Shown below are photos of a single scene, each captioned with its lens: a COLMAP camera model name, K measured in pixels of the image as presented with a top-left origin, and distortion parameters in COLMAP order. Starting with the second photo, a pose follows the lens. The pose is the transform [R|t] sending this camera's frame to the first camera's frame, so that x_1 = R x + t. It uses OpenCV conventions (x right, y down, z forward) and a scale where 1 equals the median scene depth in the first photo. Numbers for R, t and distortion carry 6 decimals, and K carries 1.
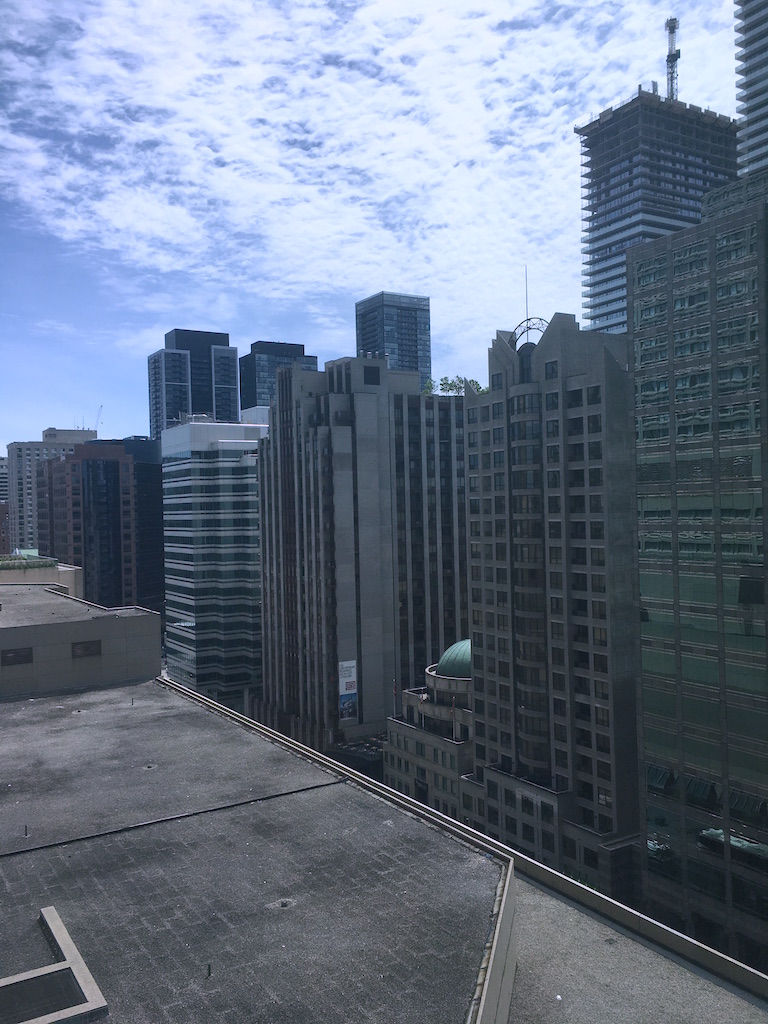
lens RADIAL K [[868.4, 0, 382.0], [0, 868.4, 512.7], [0, 0, 1]] dist [0.075217, -0.094661]
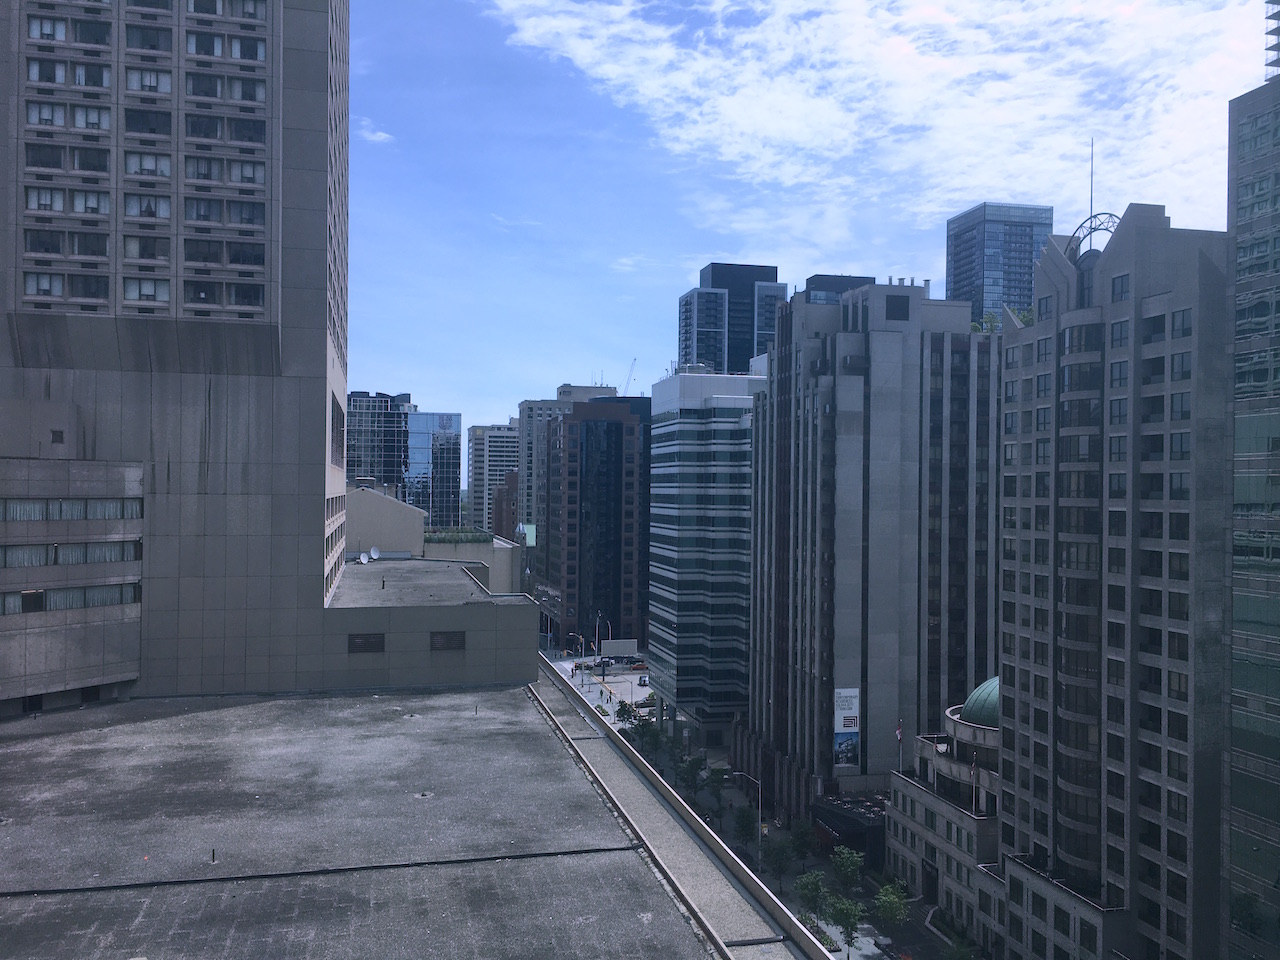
lens RADIAL K [[1085.6, 0, 643.4], [0, 1085.6, 489.1], [0, 0, 1]] dist [0.075217, -0.094661]
pose [[0.948555, 0.034029, -0.314779, 0.121807], [-0.035404, 0.999372, 0.001351, 0.005328], [0.314627, 0.009863, 0.949164, 0.074936]]
